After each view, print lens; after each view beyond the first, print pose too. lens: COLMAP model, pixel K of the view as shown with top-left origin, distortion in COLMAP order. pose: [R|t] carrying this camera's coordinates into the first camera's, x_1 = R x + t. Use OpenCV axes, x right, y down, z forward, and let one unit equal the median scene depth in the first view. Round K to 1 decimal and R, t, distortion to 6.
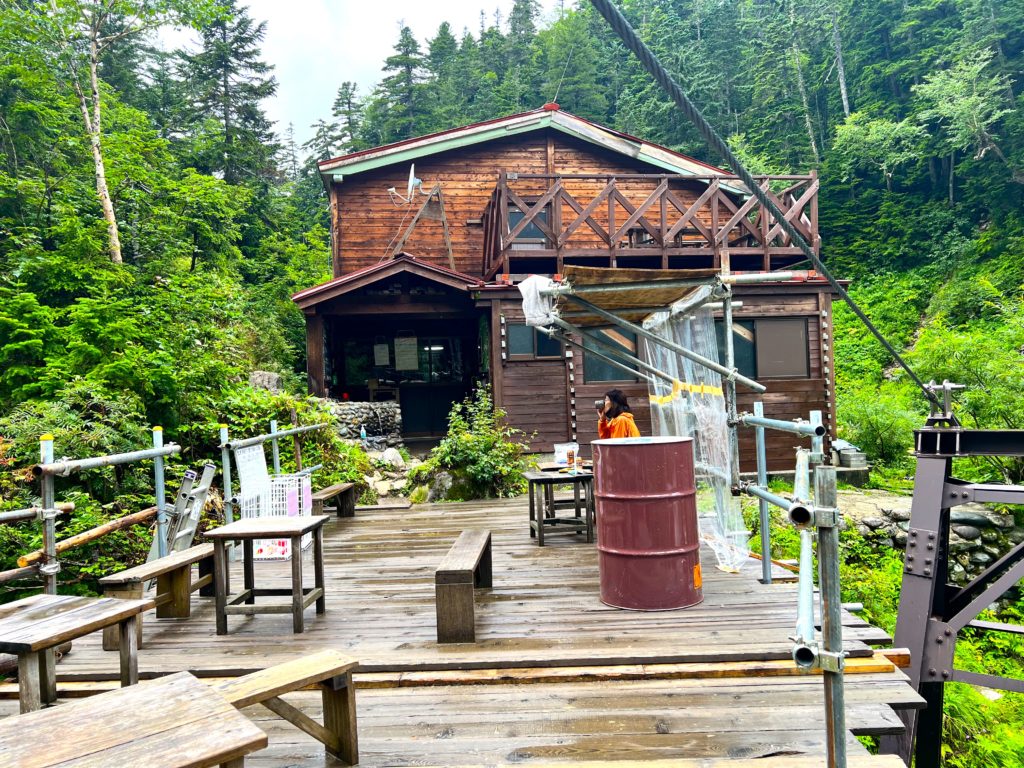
lens RADIAL K [[779.6, 0, 540.2], [0, 779.6, 383.3], [0, 0, 1]] dist [0.038980, -0.051130]
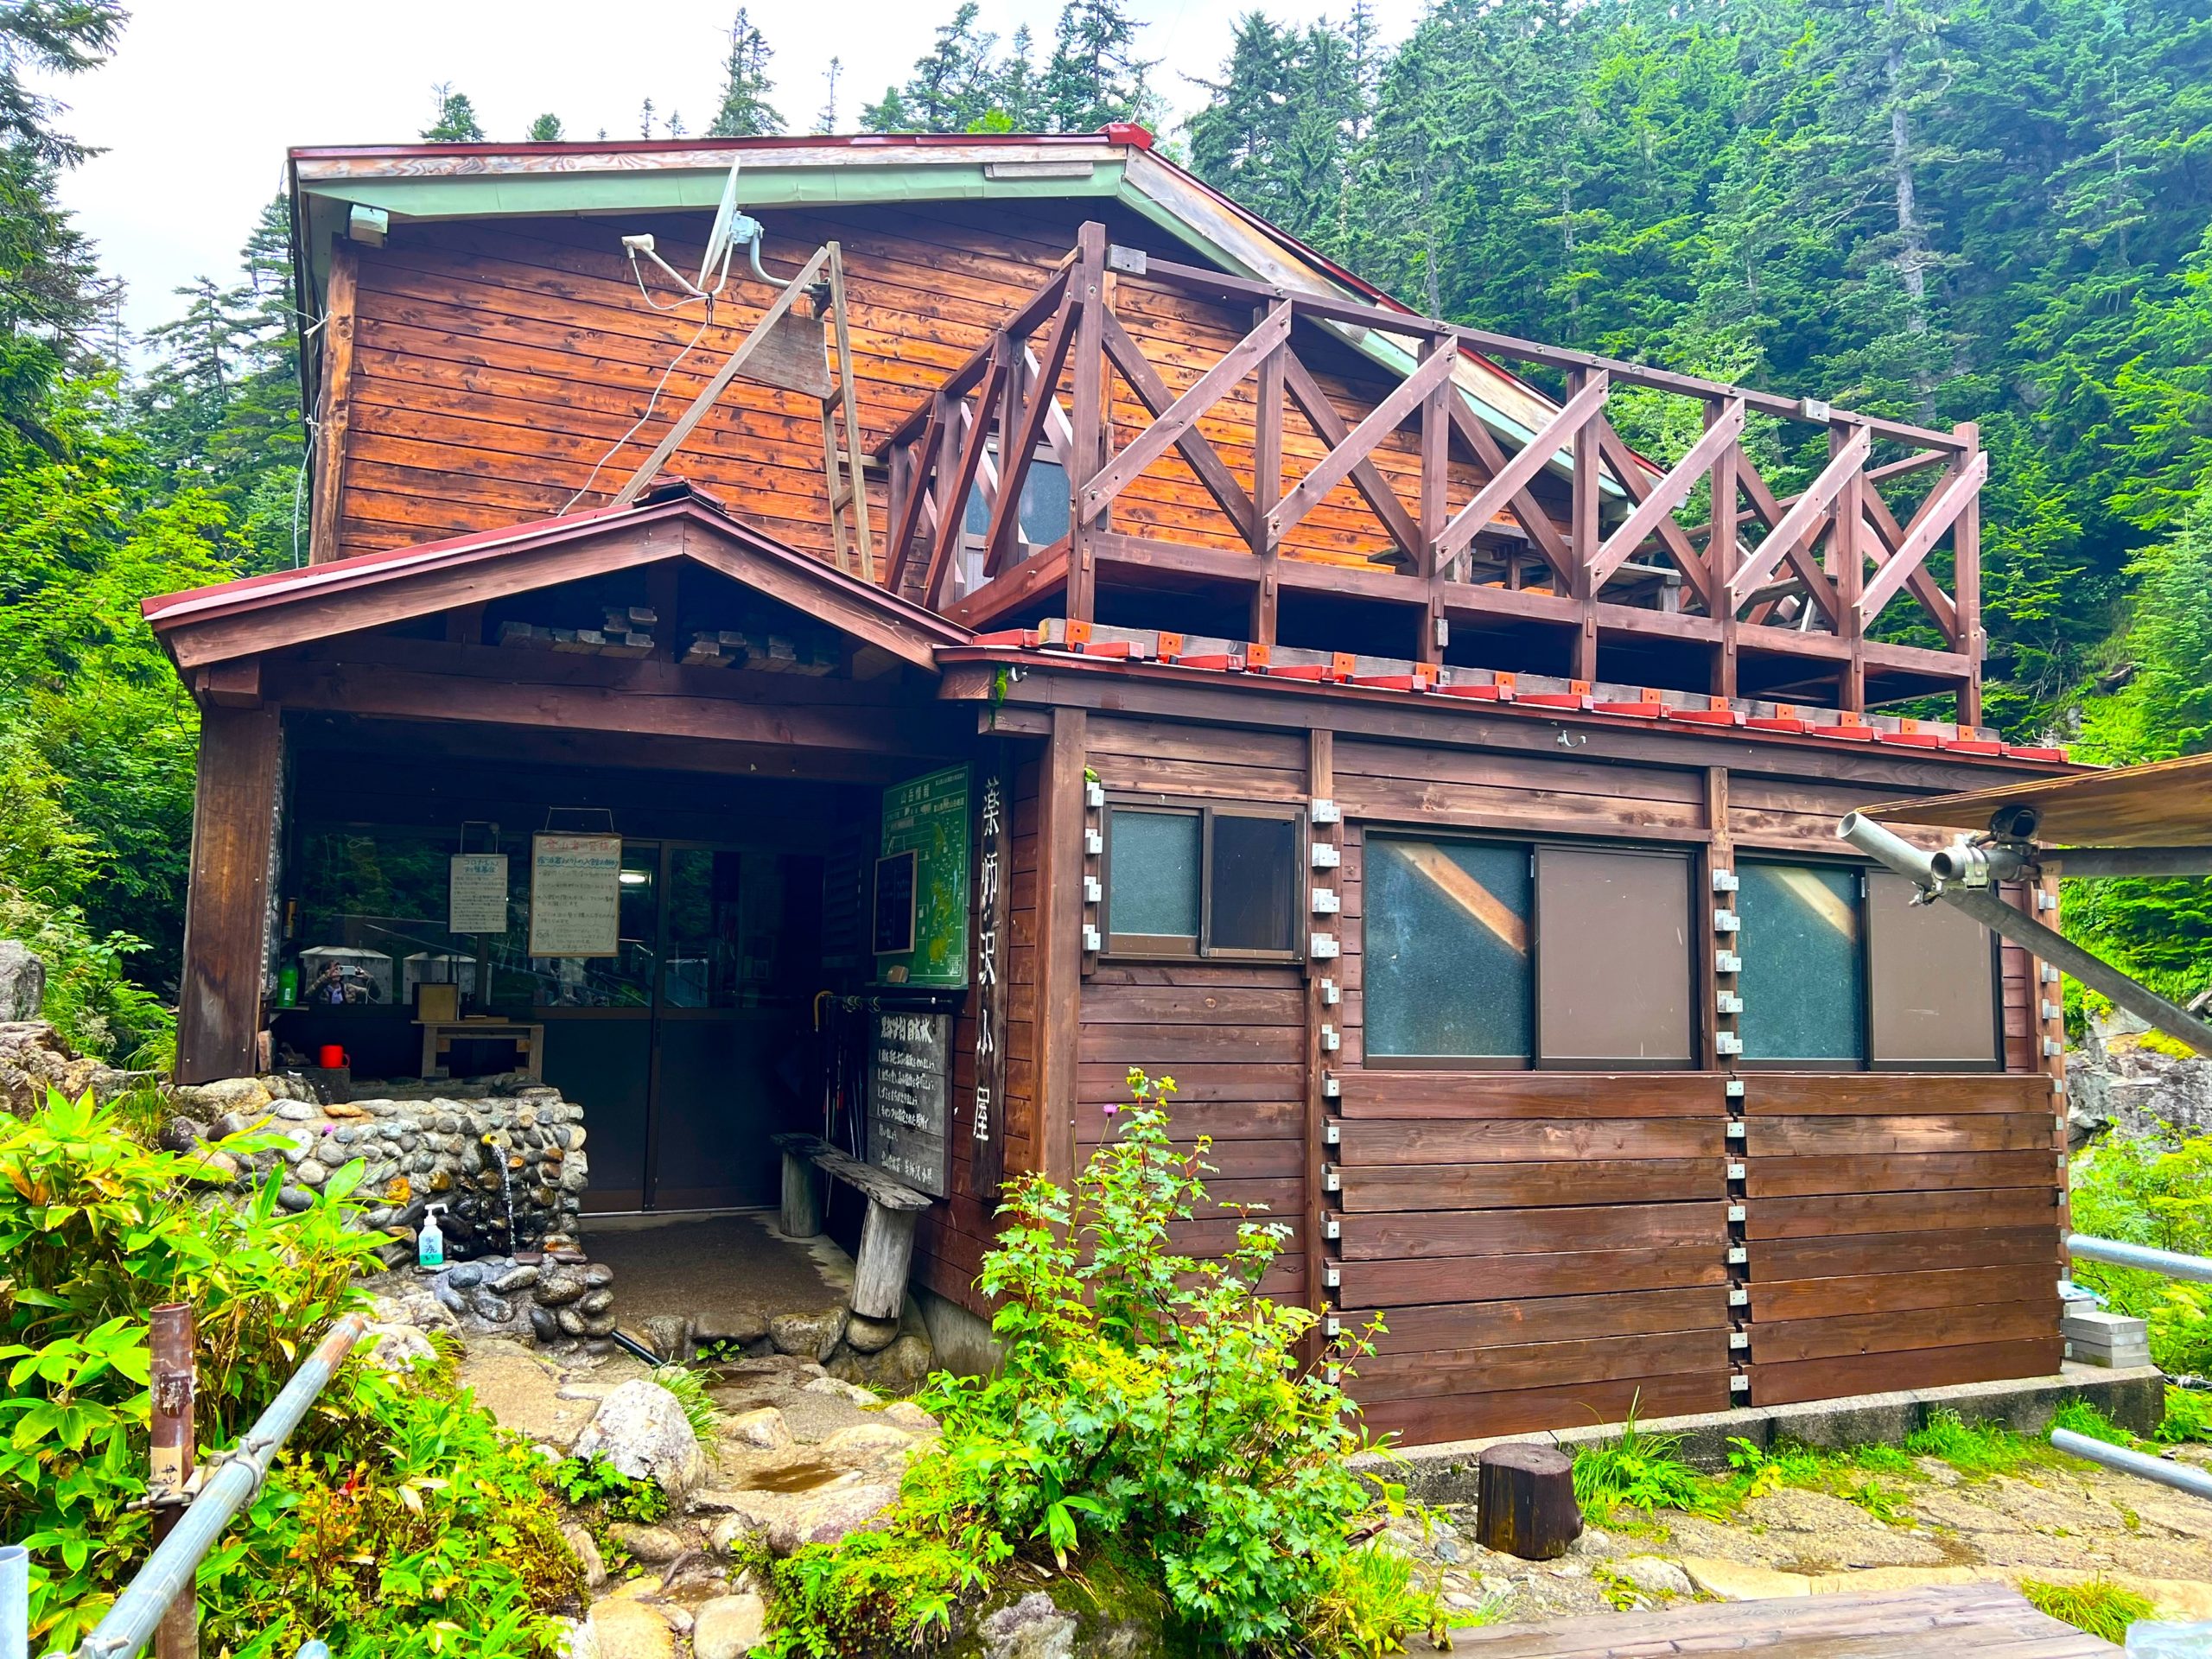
lens RADIAL K [[1684.1, 0, 1153.9], [0, 1684.1, 816.4], [0, 0, 1]] dist [0.038980, -0.051130]
pose [[0.960947, 0.079997, 0.264916, -0.140026], [-0.054347, 0.993218, -0.102787, -0.016399], [-0.271342, 0.084375, 0.958777, 0.395056]]
